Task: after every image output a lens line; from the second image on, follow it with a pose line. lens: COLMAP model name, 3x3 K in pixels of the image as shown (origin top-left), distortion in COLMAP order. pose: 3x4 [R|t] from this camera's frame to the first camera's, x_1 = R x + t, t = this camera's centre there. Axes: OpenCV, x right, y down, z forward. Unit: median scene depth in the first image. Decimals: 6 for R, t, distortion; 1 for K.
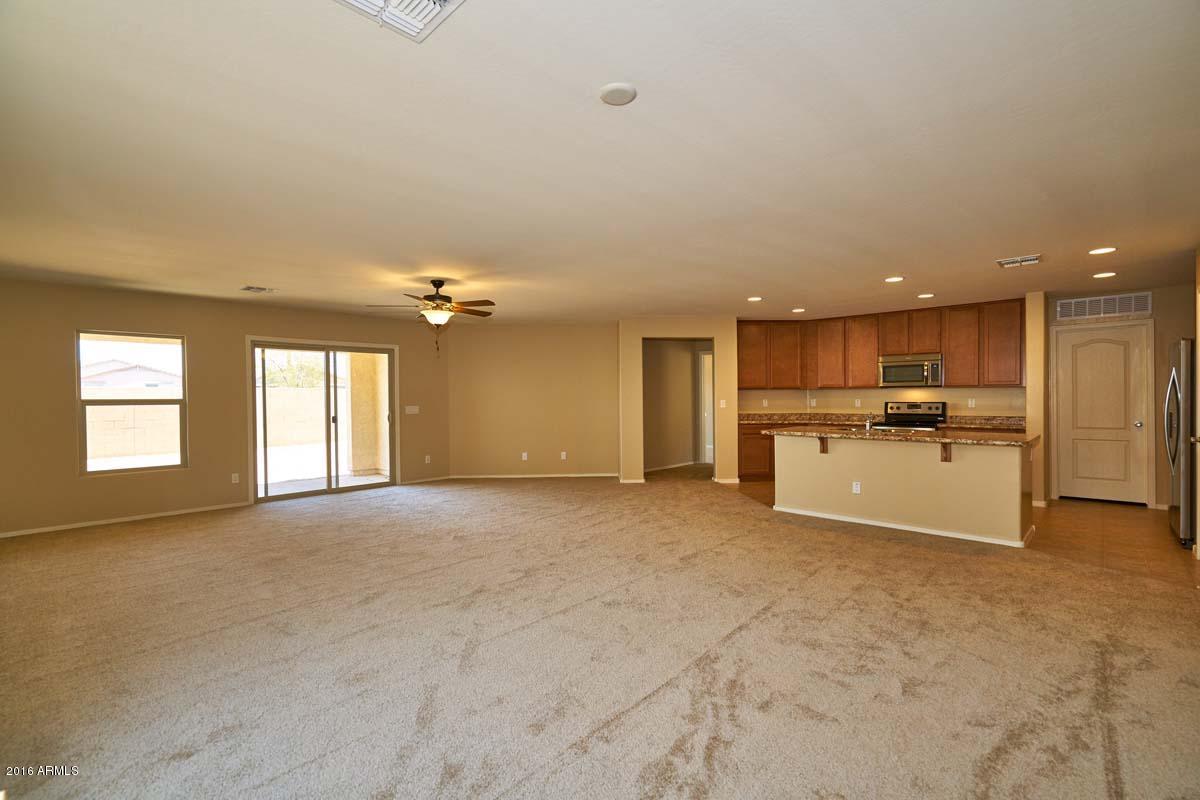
lens RADIAL K [[538.4, 0, 599.8], [0, 538.4, 401.4], [0, 0, 1]] dist [-0.005265, 0.001064]
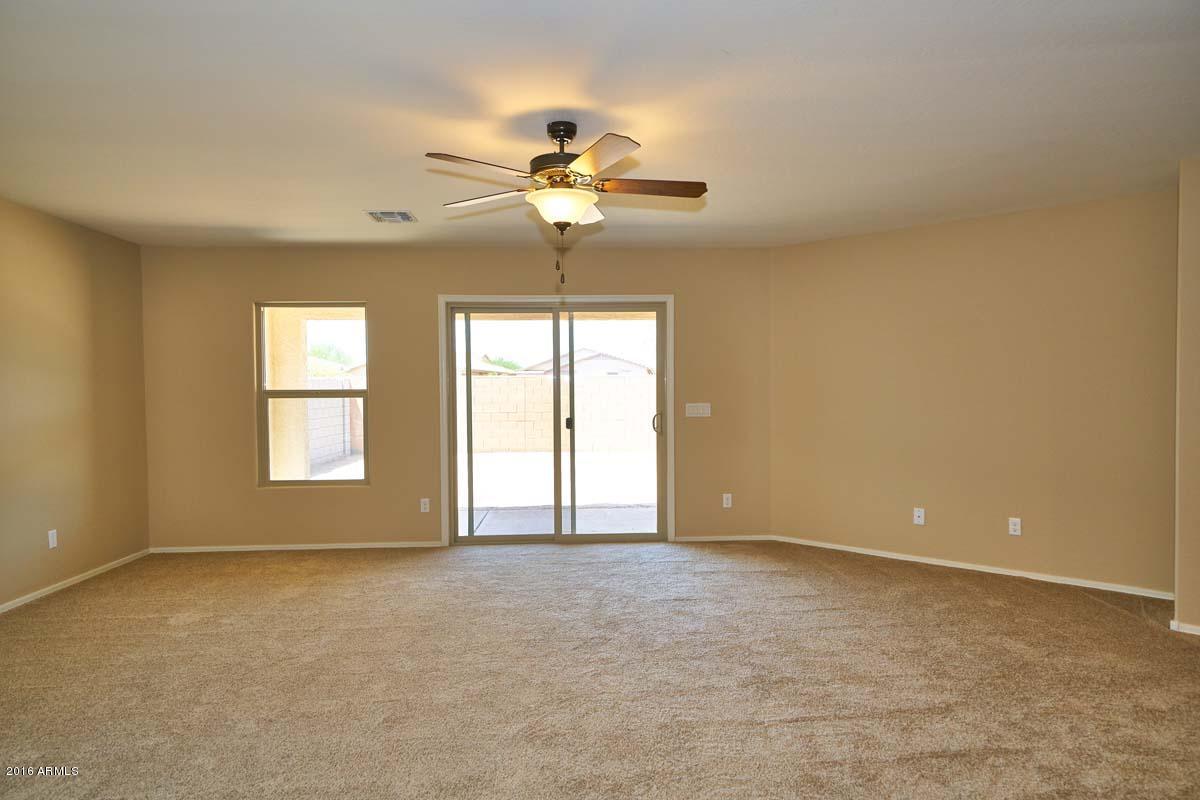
lens RADIAL K [[705.4, 0, 600.2], [0, 705.4, 403.0], [0, 0, 1]] dist [0.000489, -0.000479]
pose [[0.727836, 0.016408, -0.685555, 0.089834], [-0.004959, 0.999814, 0.018664, -0.004933], [0.685733, -0.010185, 0.727782, 0.445794]]
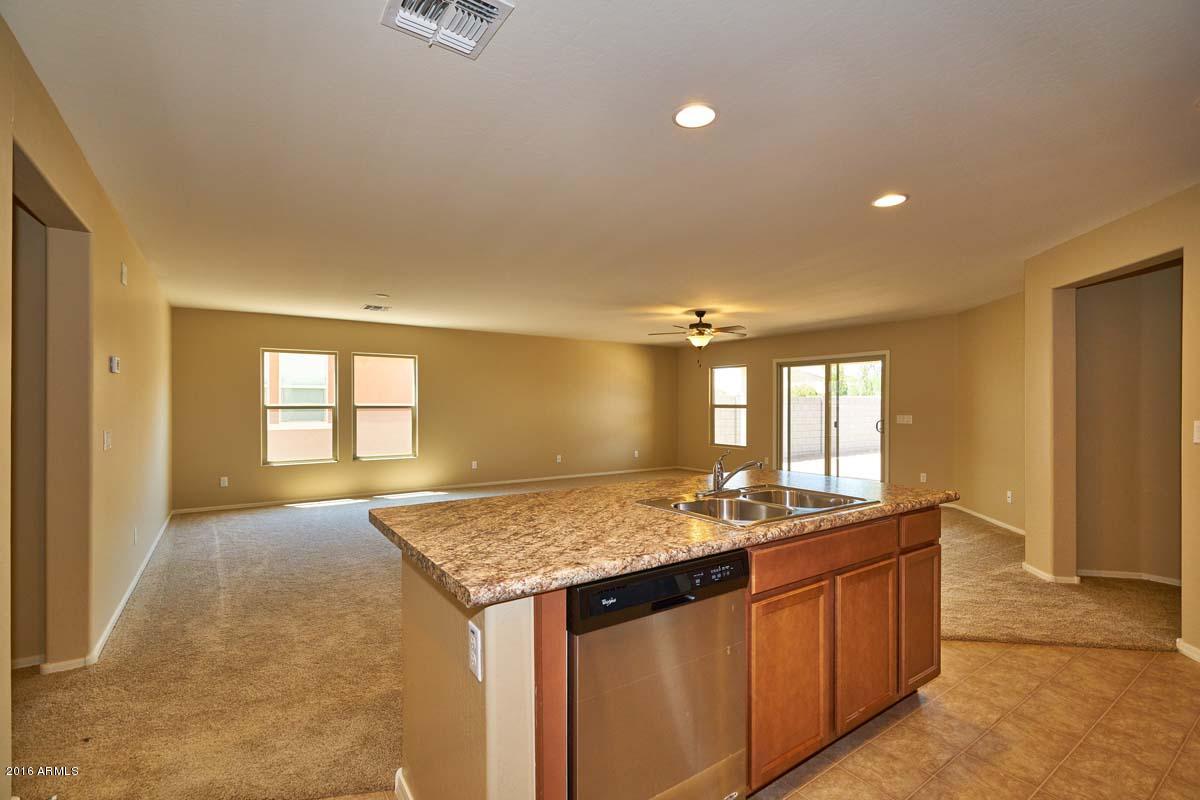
lens RADIAL K [[538.4, 0, 605.5], [0, 538.4, 401.6], [0, 0, 1]] dist [-0.005265, 0.001064]
pose [[-0.195653, 0.003593, -0.980667, 0.717201], [-0.011707, 0.999913, 0.005999, -0.015376], [0.980603, 0.012655, -0.195594, 0.767580]]
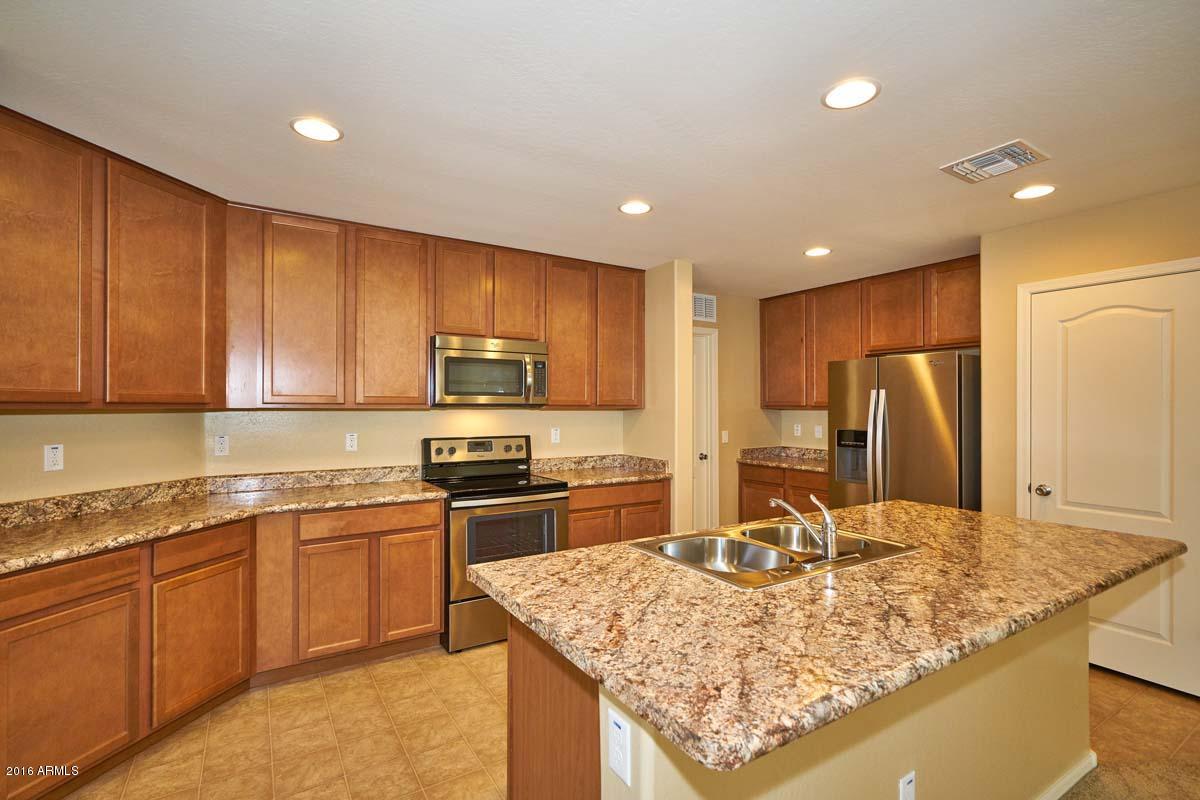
lens RADIAL K [[538.4, 0, 596.1], [0, 538.4, 408.2], [0, 0, 1]] dist [-0.005265, 0.001064]
pose [[0.252793, 0.004703, 0.967509, 0.141966], [0.005067, 0.999968, -0.006185, -0.022478], [-0.967507, 0.006466, 0.252761, 0.812898]]
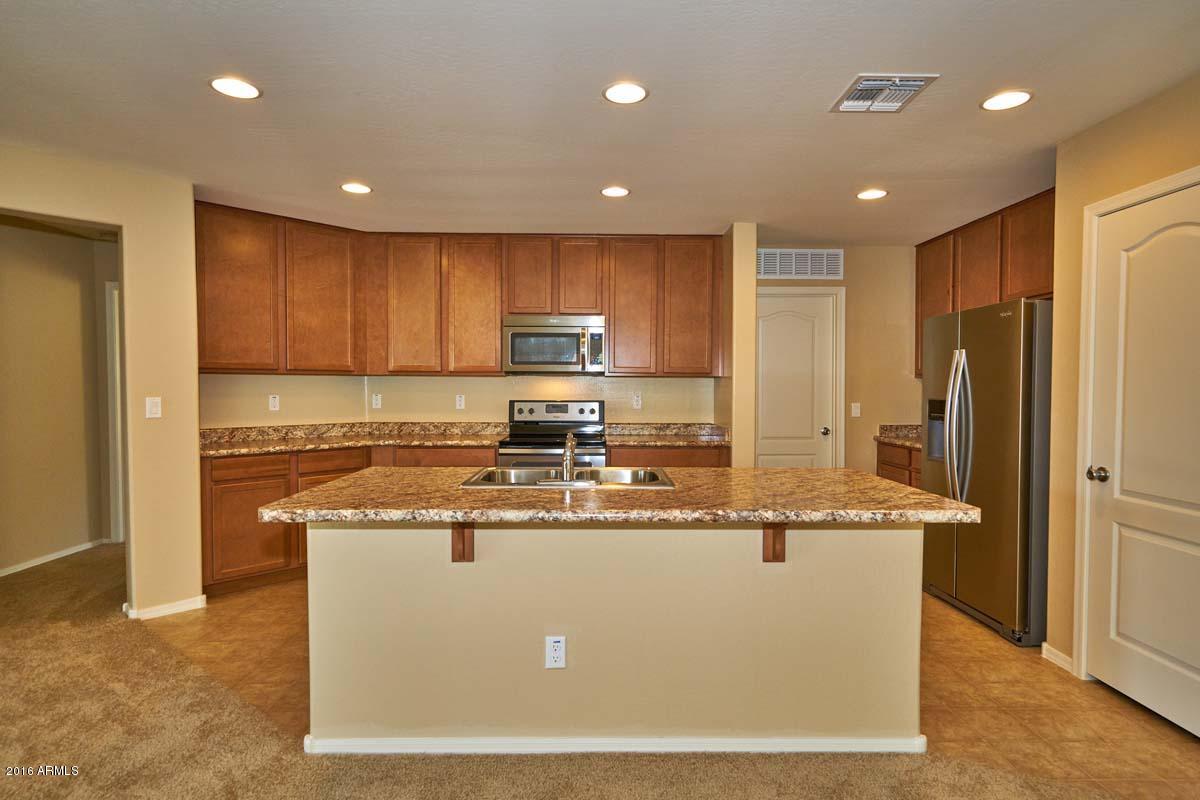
lens RADIAL K [[623.3, 0, 601.5], [0, 623.3, 405.6], [0, 0, 1]] dist [0.002318, 0.001661]
pose [[0.710544, -0.013805, 0.703517, 0.161665], [-0.001434, 0.999777, 0.021067, -0.007682], [-0.703651, -0.015978, 0.710366, 0.523178]]
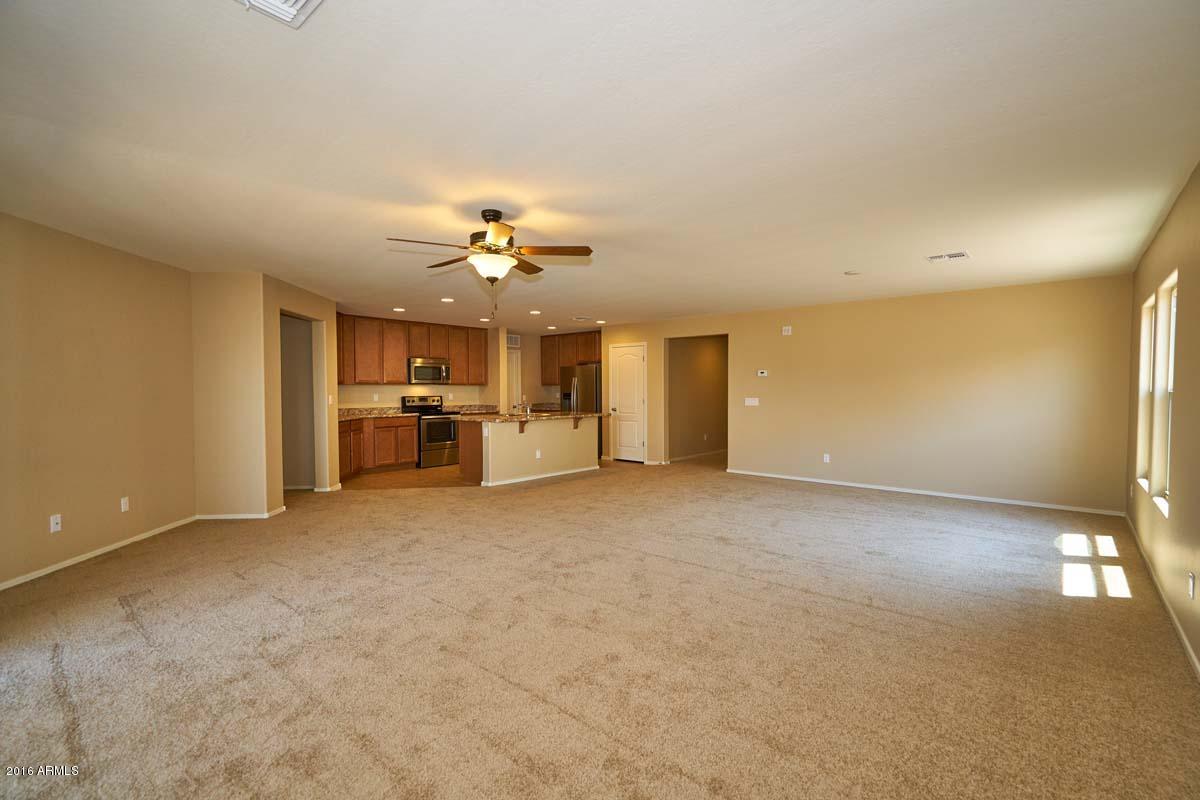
lens RADIAL K [[538.4, 0, 589.3], [0, 538.4, 412.2], [0, 0, 1]] dist [-0.005265, 0.001064]
pose [[-0.010157, -0.035134, 0.999331, -0.715133], [0.011306, 0.999315, 0.035248, -0.001088], [-0.999884, 0.011657, -0.009753, 0.656161]]
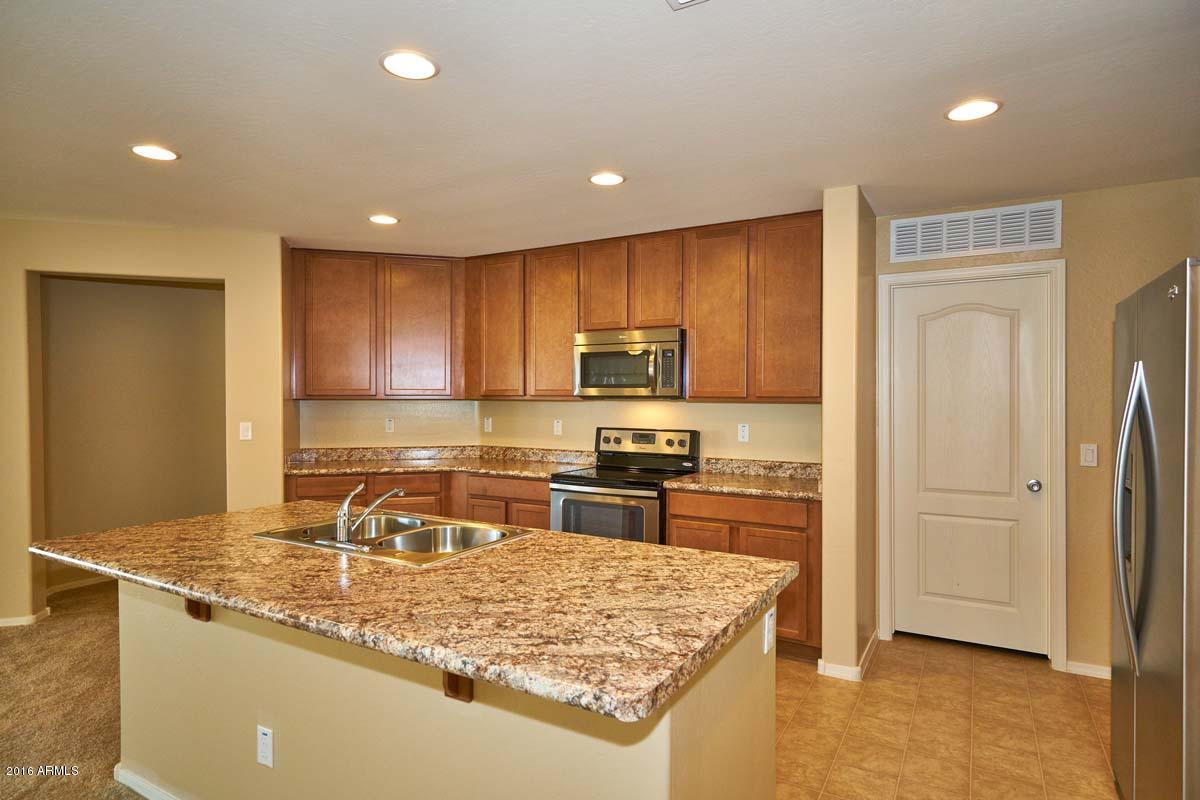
lens RADIAL K [[656.8, 0, 604.7], [0, 656.8, 399.2], [0, 0, 1]] dist [0.007373, -0.003119]
pose [[0.970574, 0.006863, 0.240707, 0.428025], [-0.006250, 0.999975, -0.003308, -0.024507], [-0.240724, 0.001706, 0.970592, 0.454267]]
